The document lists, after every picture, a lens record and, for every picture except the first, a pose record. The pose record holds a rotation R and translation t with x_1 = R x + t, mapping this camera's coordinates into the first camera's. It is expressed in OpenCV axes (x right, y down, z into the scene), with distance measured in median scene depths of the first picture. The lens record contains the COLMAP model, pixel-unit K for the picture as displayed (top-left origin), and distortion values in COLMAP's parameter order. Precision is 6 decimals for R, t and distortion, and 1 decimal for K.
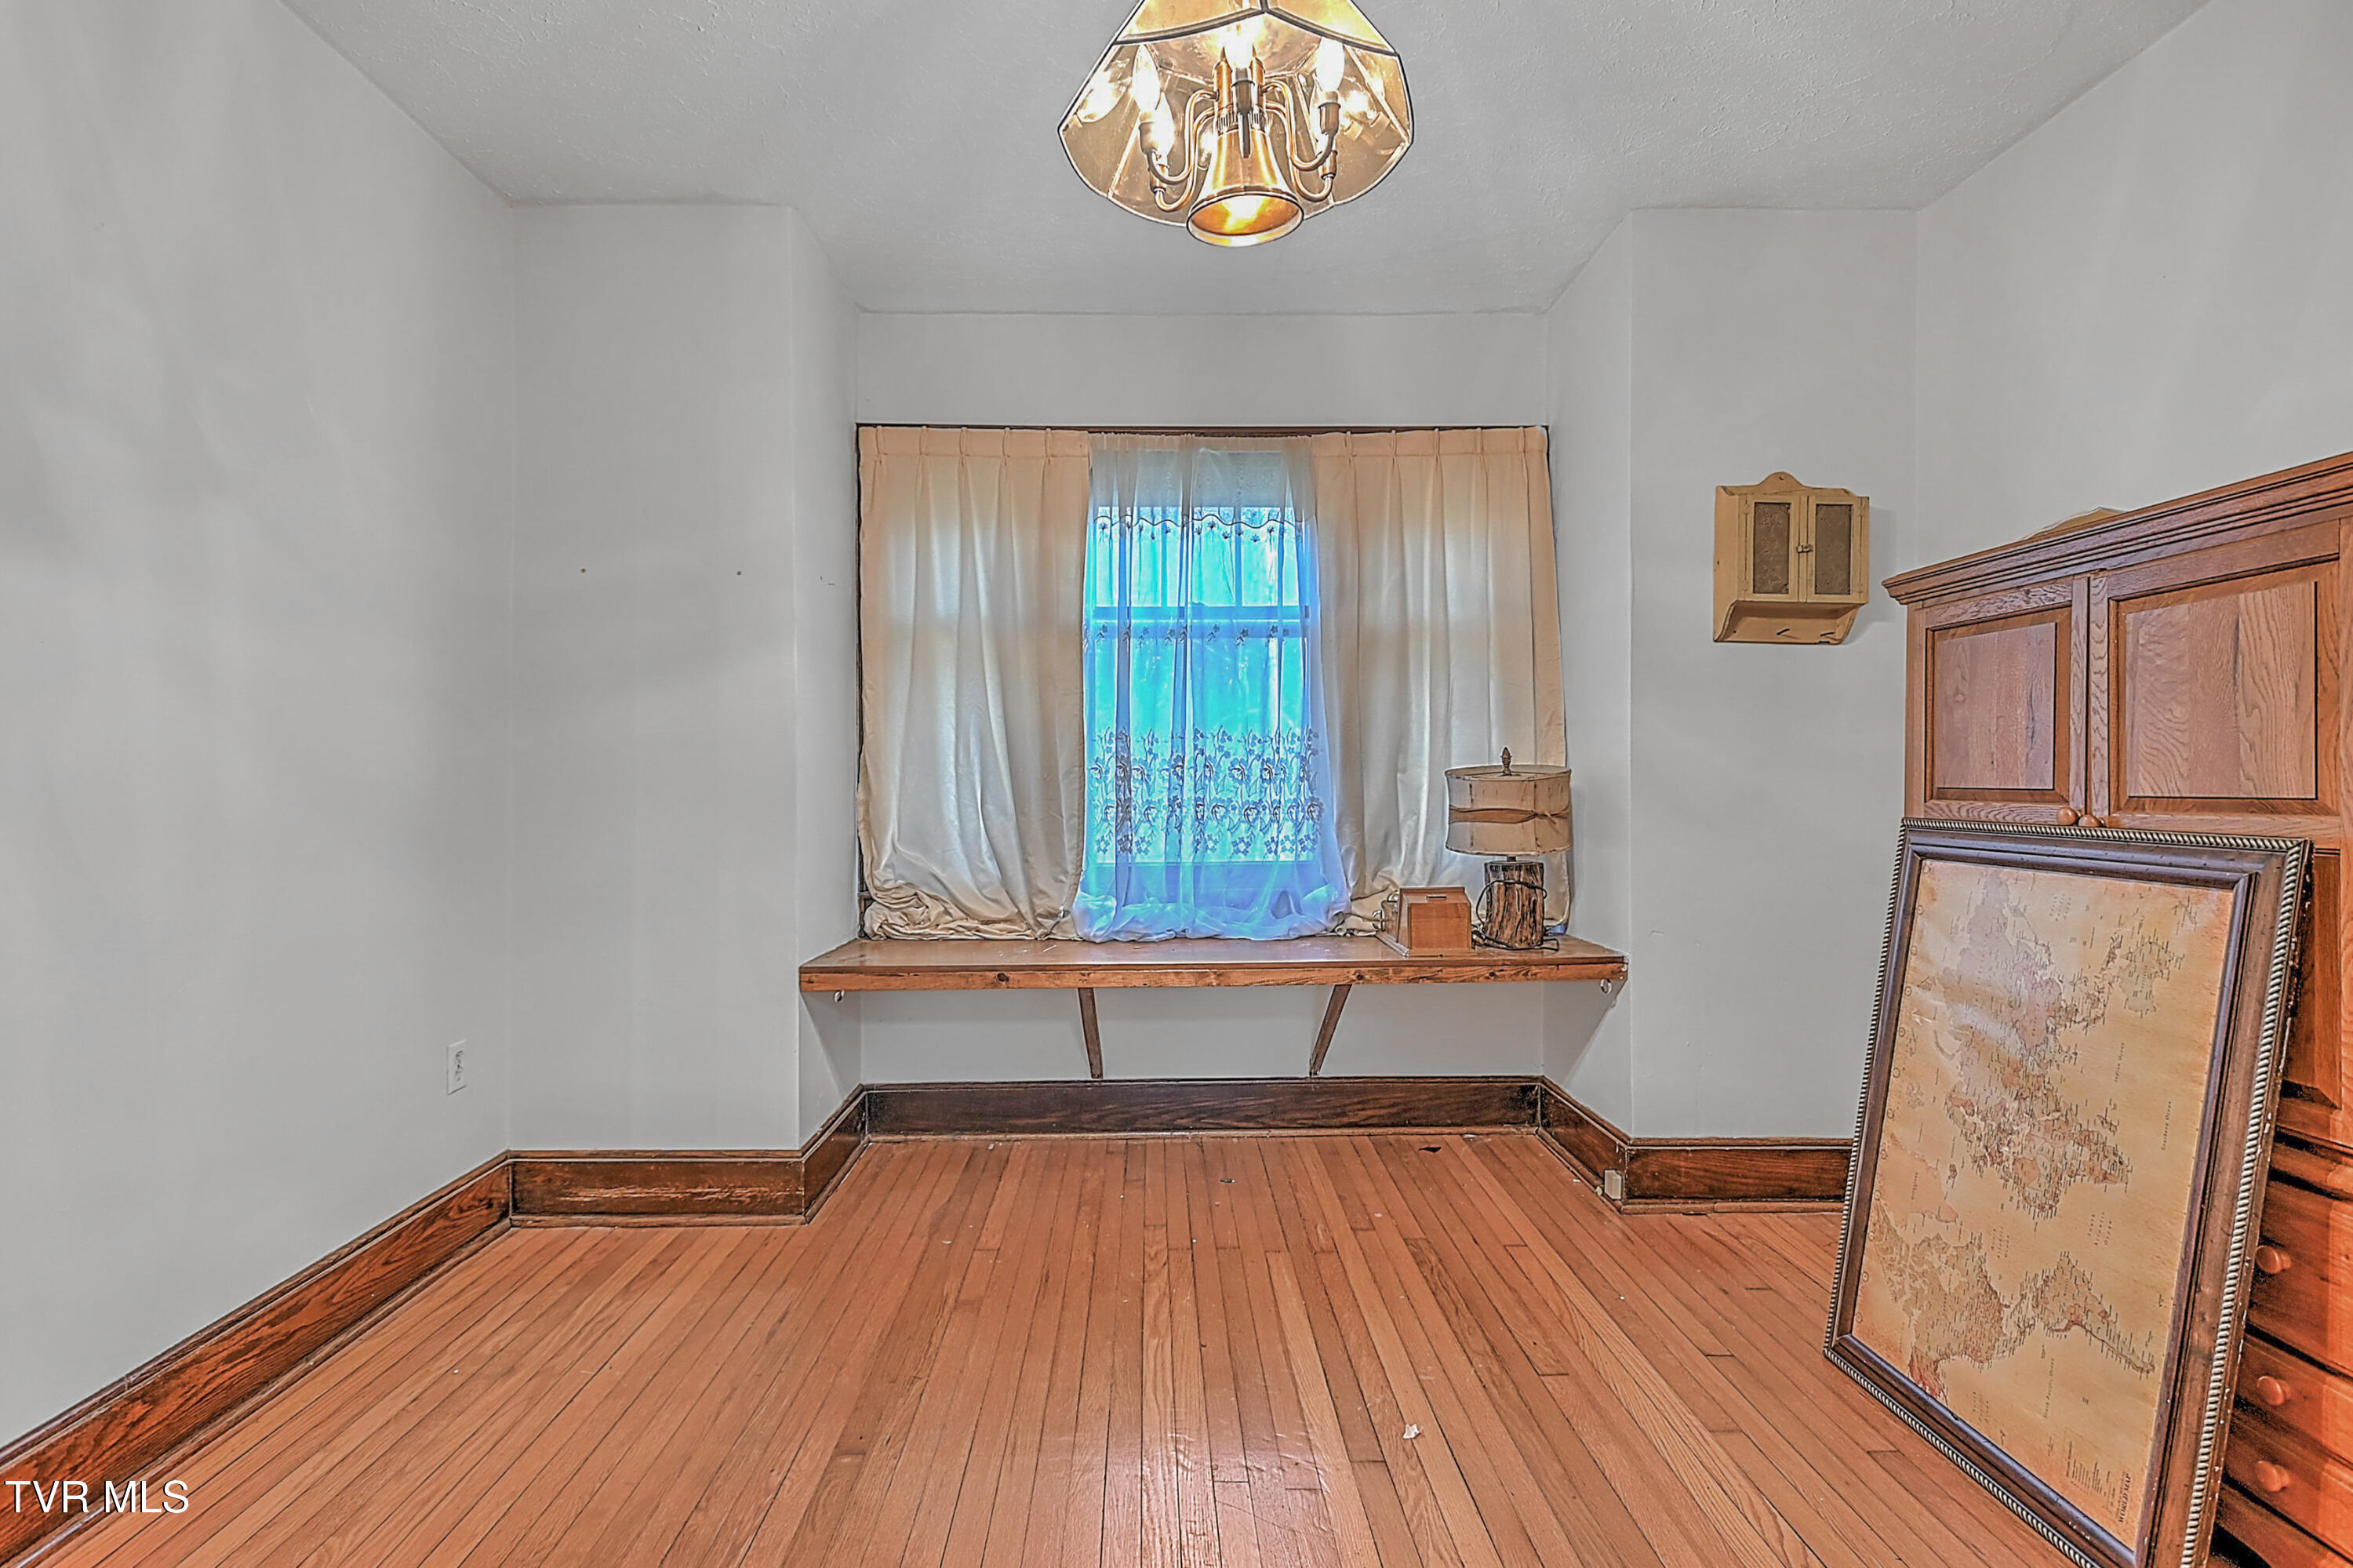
lens RADIAL K [[1136.1, 0, 1173.1], [0, 1136.1, 780.6], [0, 0, 1]] dist [0.021493, 0.000724]
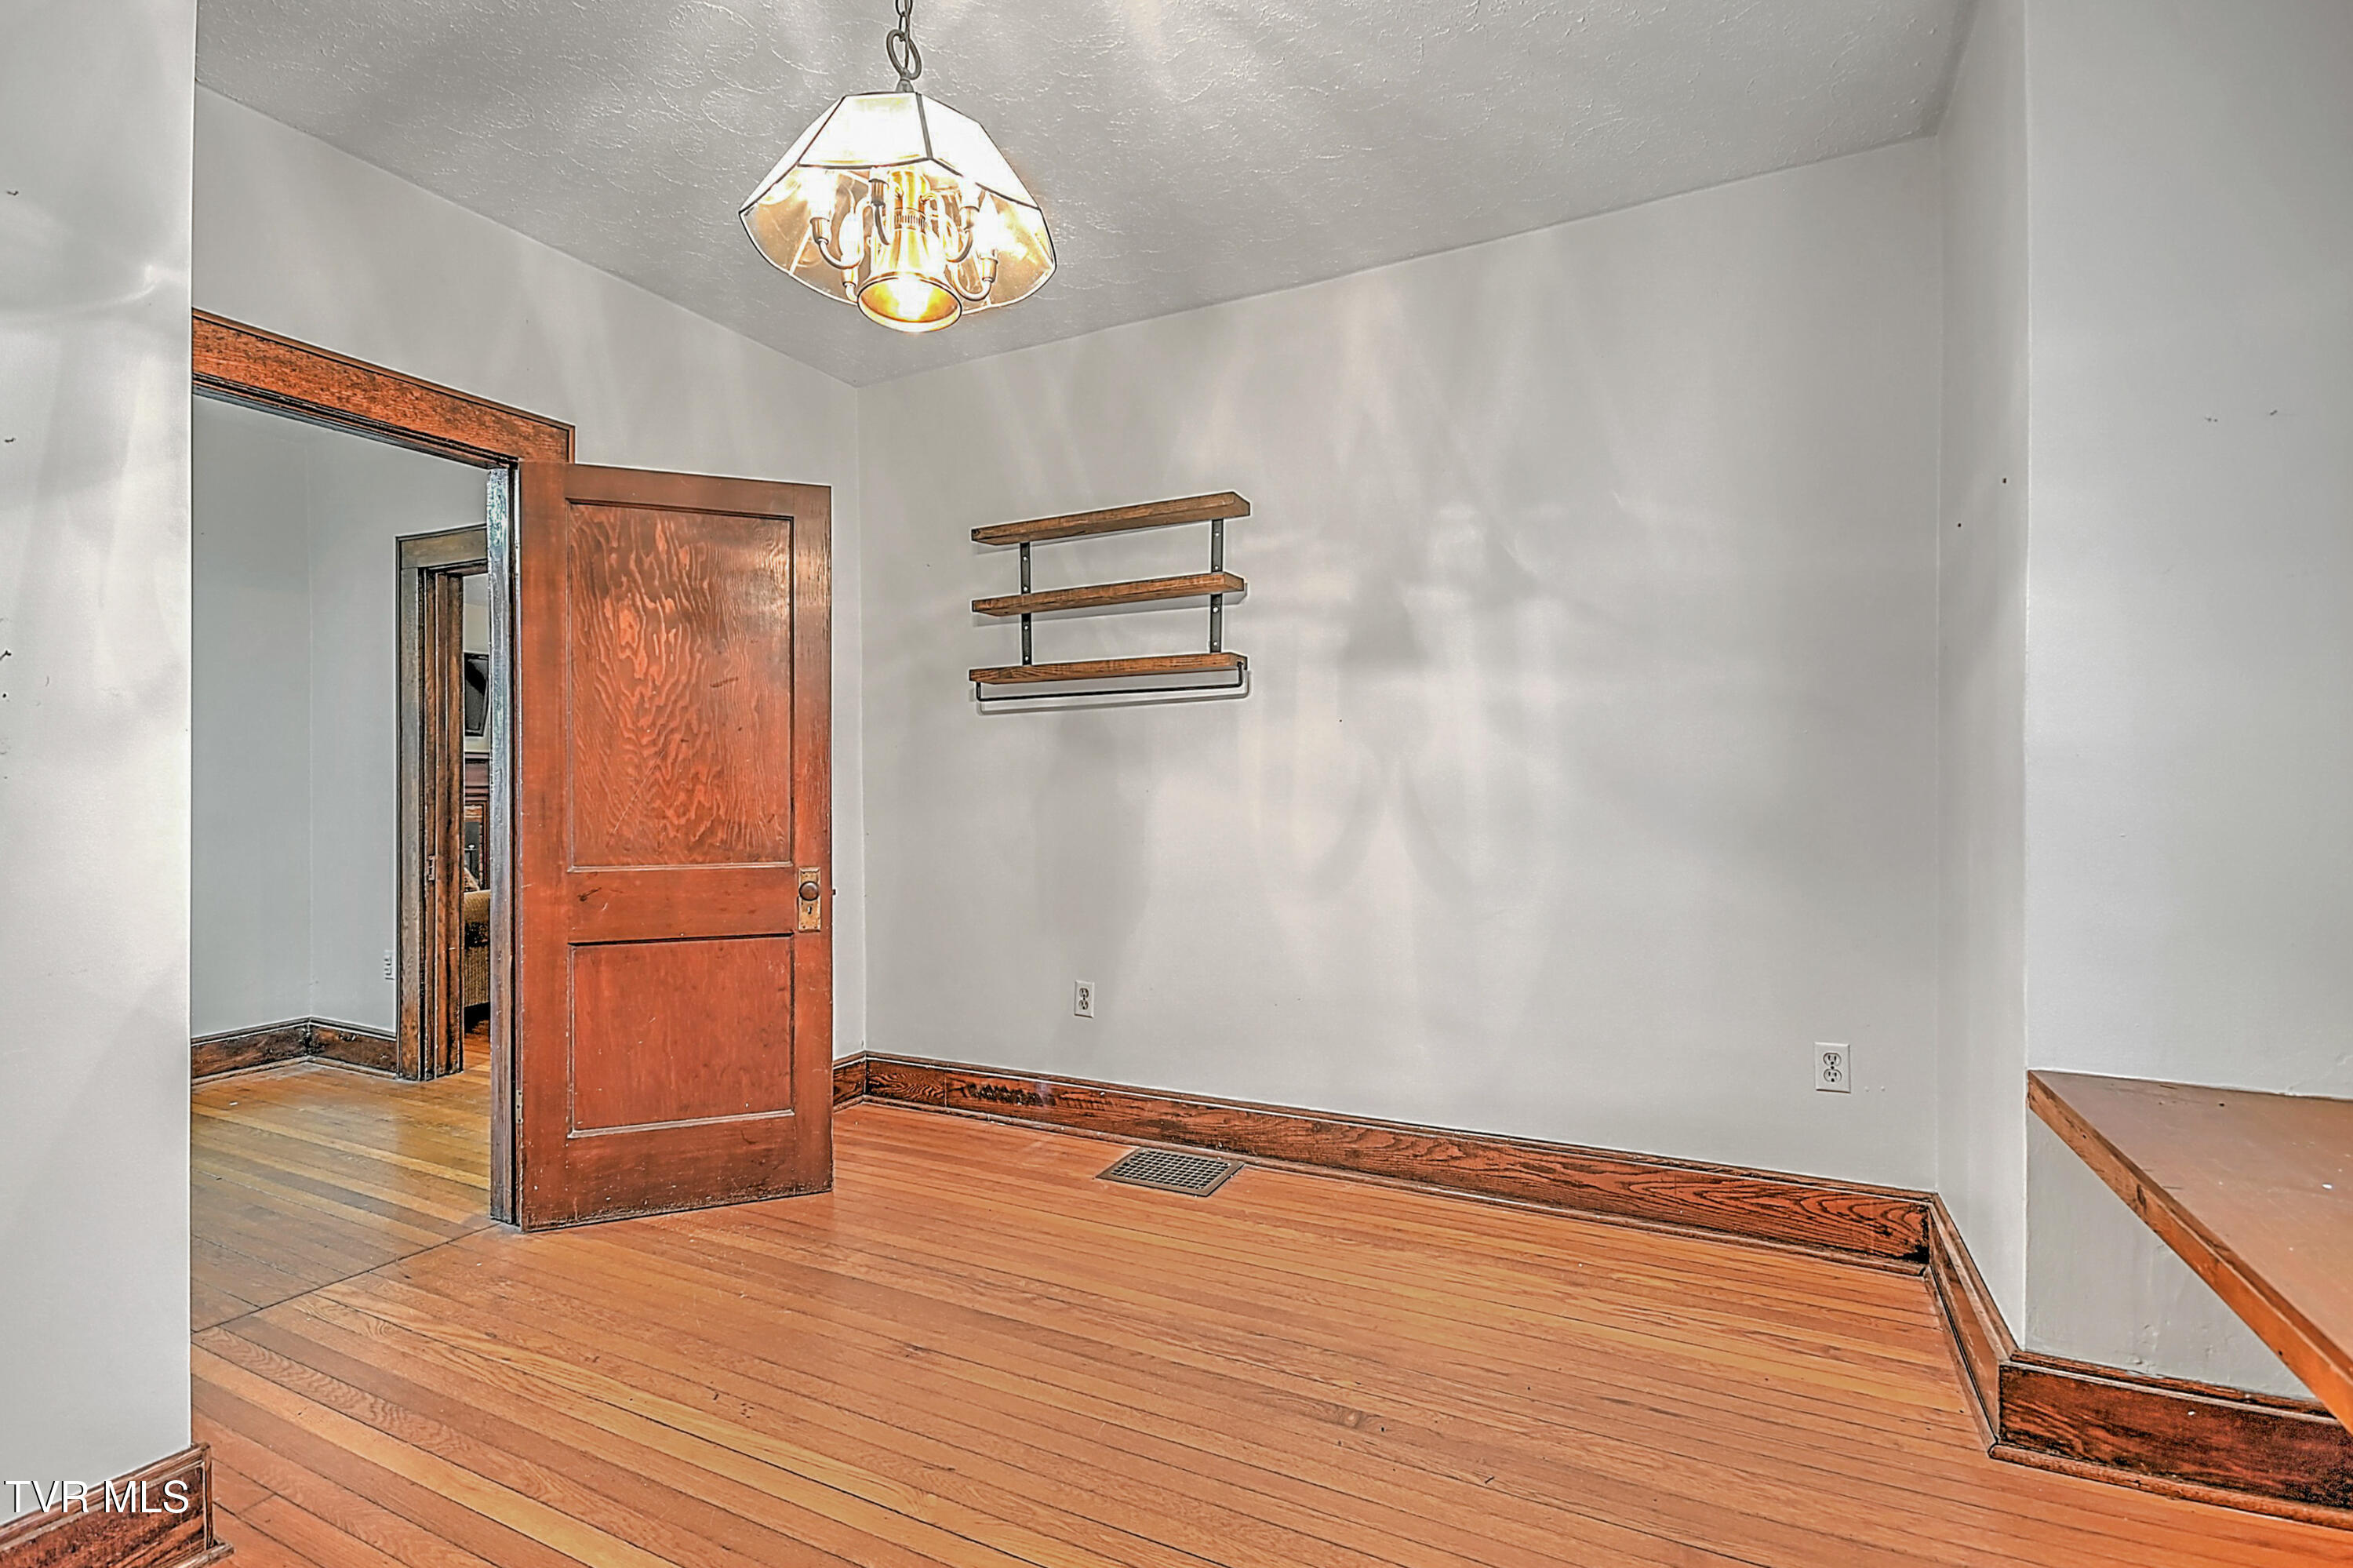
lens RADIAL K [[1073.3, 0, 1169.5], [0, 1073.3, 791.0], [0, 0, 1]] dist [0.012621, -0.001255]
pose [[-0.468021, 0.005227, -0.883702, 0.608329], [0.005449, 0.999981, 0.003028, 0.002128], [0.883701, -0.003398, -0.468040, 1.180533]]
